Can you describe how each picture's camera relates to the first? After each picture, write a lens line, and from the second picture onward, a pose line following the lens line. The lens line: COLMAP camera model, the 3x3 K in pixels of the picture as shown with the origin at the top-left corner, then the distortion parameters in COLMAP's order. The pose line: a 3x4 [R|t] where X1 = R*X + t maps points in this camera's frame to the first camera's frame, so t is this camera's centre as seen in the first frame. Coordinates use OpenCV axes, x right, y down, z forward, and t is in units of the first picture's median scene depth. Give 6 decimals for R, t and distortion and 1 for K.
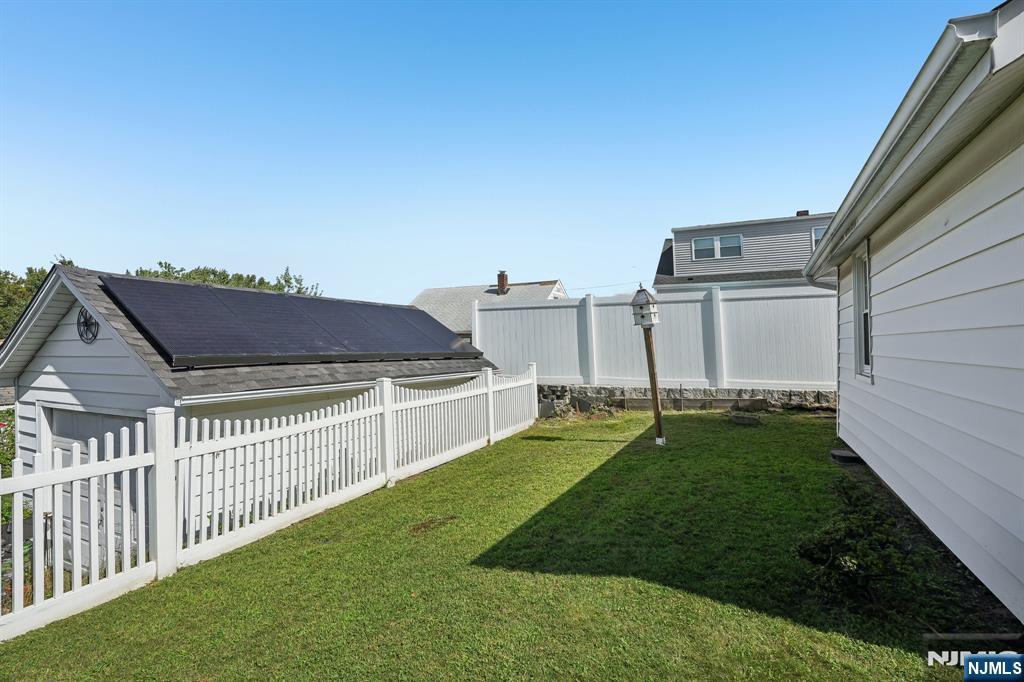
lens RADIAL K [[454.3, 0, 507.4], [0, 454.3, 341.1], [0, 0, 1]] dist [-0.001047, 0.000138]
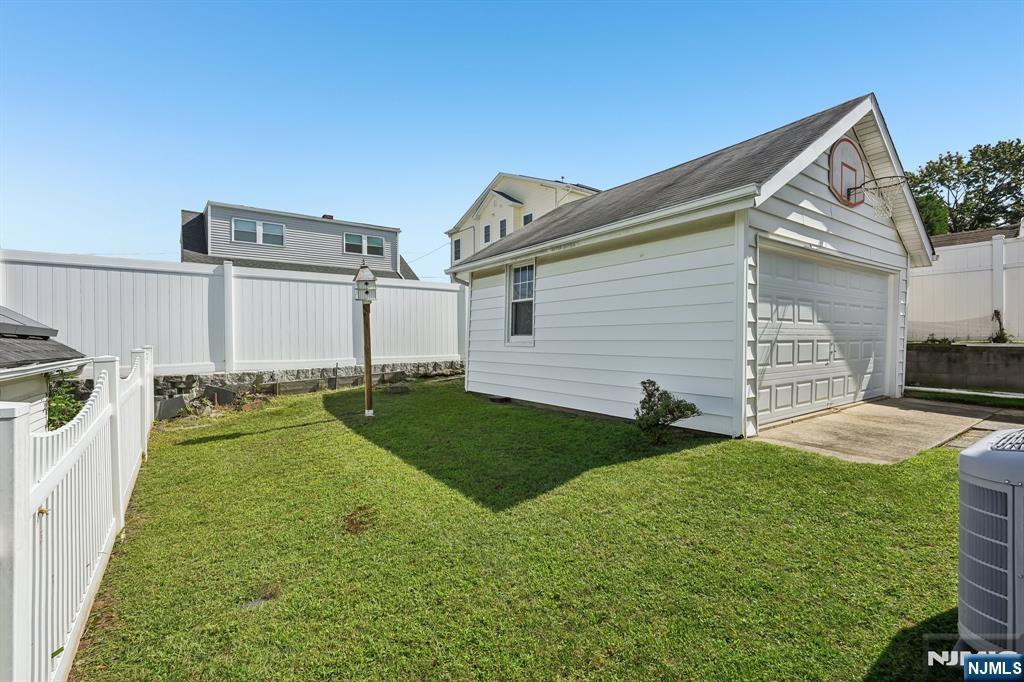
lens RADIAL K [[454.3, 0, 507.4], [0, 454.3, 341.1], [0, 0, 1]] dist [-0.001047, 0.000138]
pose [[0.473947, -0.003845, 0.880545, -0.339740], [-0.006605, 0.999947, 0.007921, 0.034175], [-0.880528, -0.009570, 0.473897, 0.173938]]
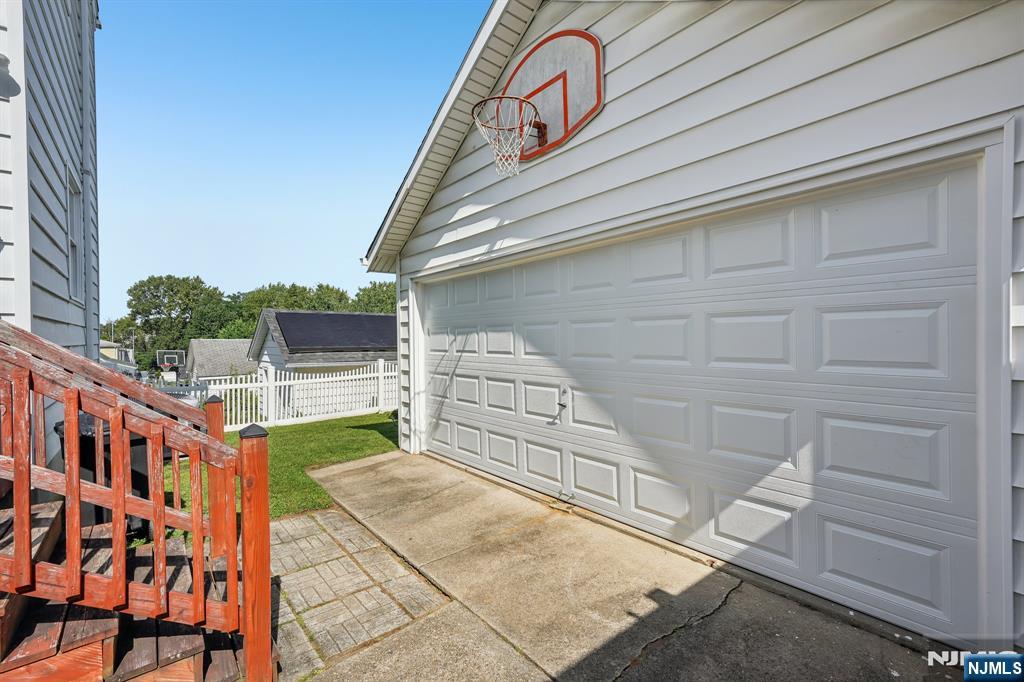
lens RADIAL K [[454.3, 0, 507.4], [0, 454.3, 341.1], [0, 0, 1]] dist [-0.001047, 0.000138]
pose [[0.905306, -0.001835, -0.424757, 0.649249], [0.008975, 0.999850, 0.014809, -0.011721], [0.424666, -0.017219, 0.905186, -0.328961]]
